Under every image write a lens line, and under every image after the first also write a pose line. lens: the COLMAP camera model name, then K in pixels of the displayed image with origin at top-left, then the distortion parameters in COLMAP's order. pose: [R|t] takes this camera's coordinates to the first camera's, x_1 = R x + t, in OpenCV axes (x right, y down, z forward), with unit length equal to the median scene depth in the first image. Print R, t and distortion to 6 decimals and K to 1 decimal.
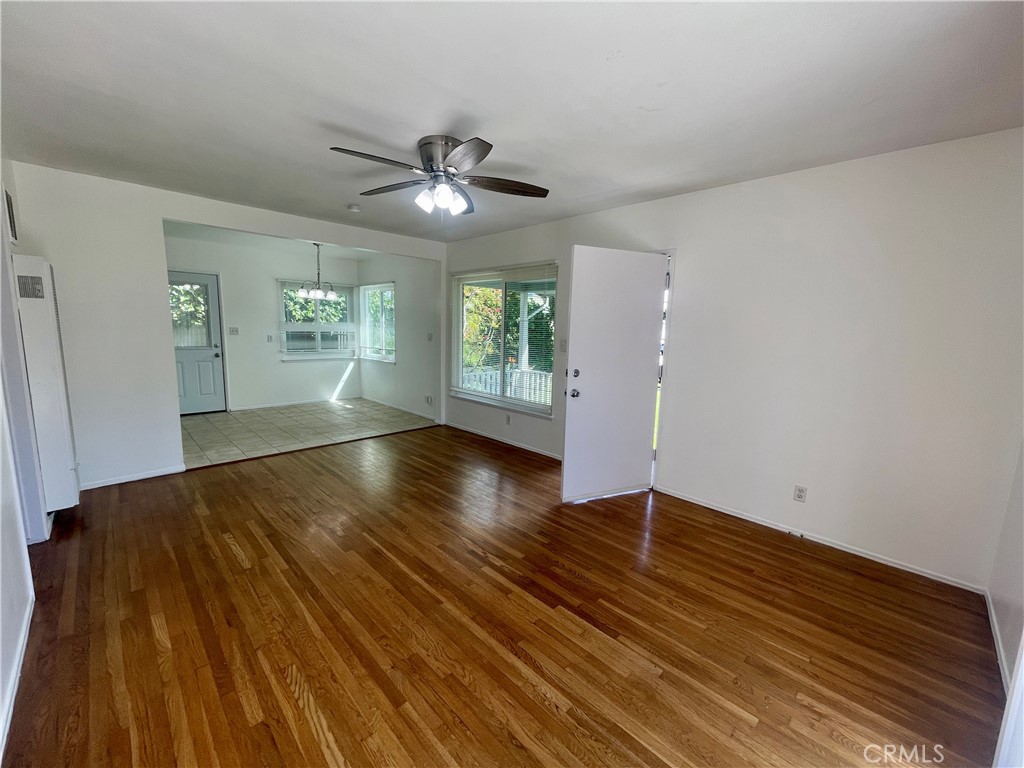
lens RADIAL K [[415.1, 0, 508.9], [0, 415.1, 384.0], [0, 0, 1]] dist [-0.019523, 0.010677]
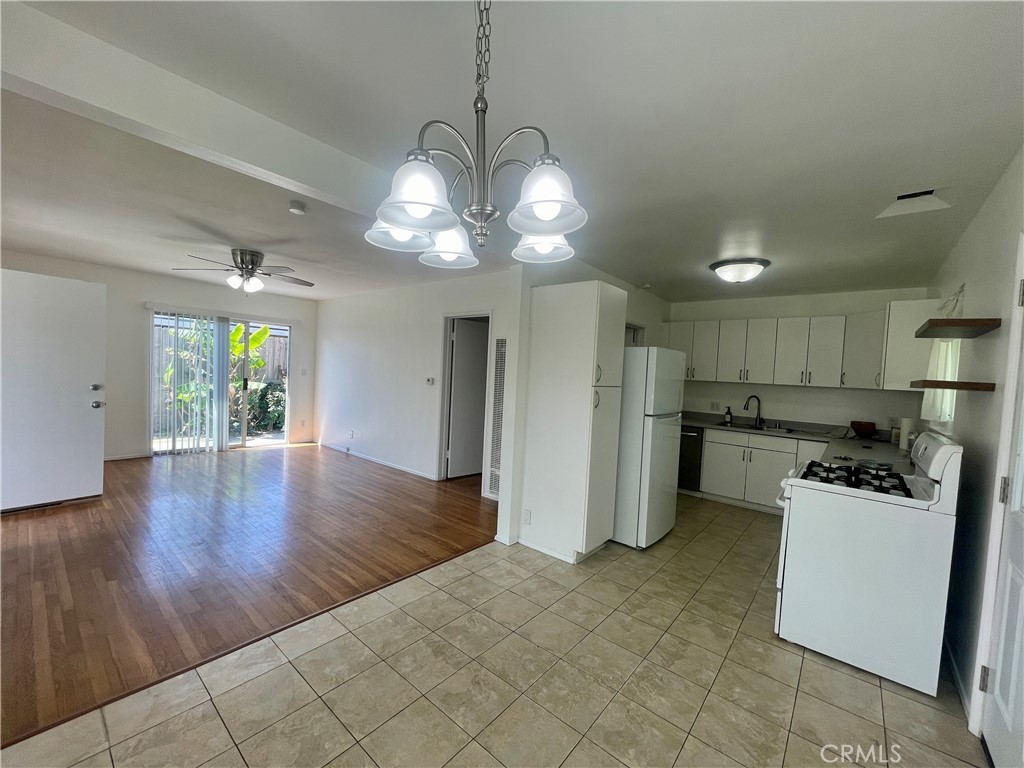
lens RADIAL K [[415.1, 0, 508.9], [0, 415.1, 384.0], [0, 0, 1]] dist [-0.019523, 0.010677]
pose [[-0.993157, -0.070419, -0.093168, -1.128487], [-0.085733, 0.981326, 0.172188, -0.440148], [0.079303, 0.178997, -0.980648, 2.896392]]
